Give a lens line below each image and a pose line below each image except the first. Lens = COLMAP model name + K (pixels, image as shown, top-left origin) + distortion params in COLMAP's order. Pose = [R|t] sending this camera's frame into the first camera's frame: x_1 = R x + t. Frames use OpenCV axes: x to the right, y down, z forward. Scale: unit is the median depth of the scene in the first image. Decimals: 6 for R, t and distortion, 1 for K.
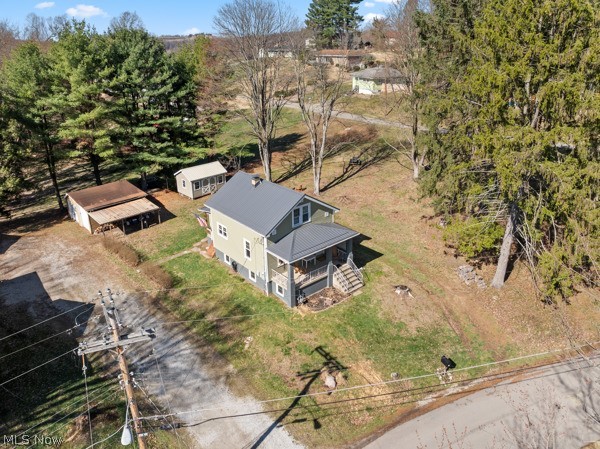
lens RADIAL K [[431.0, 0, 298.7], [0, 431.0, 222.2], [0, 0, 1]] dist [-0.030640, -0.002669]
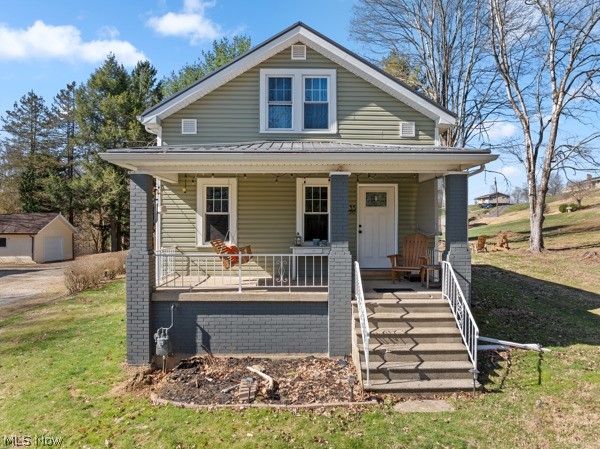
lens RADIAL K [[431.0, 0, 299.0], [0, 431.0, 225.3], [0, 0, 1]] dist [-0.030640, -0.002669]
pose [[0.762971, 0.021580, -0.646073, 0.218161], [-0.272057, 0.917340, -0.290641, 0.163071], [0.586396, 0.397519, 0.705775, 0.815203]]
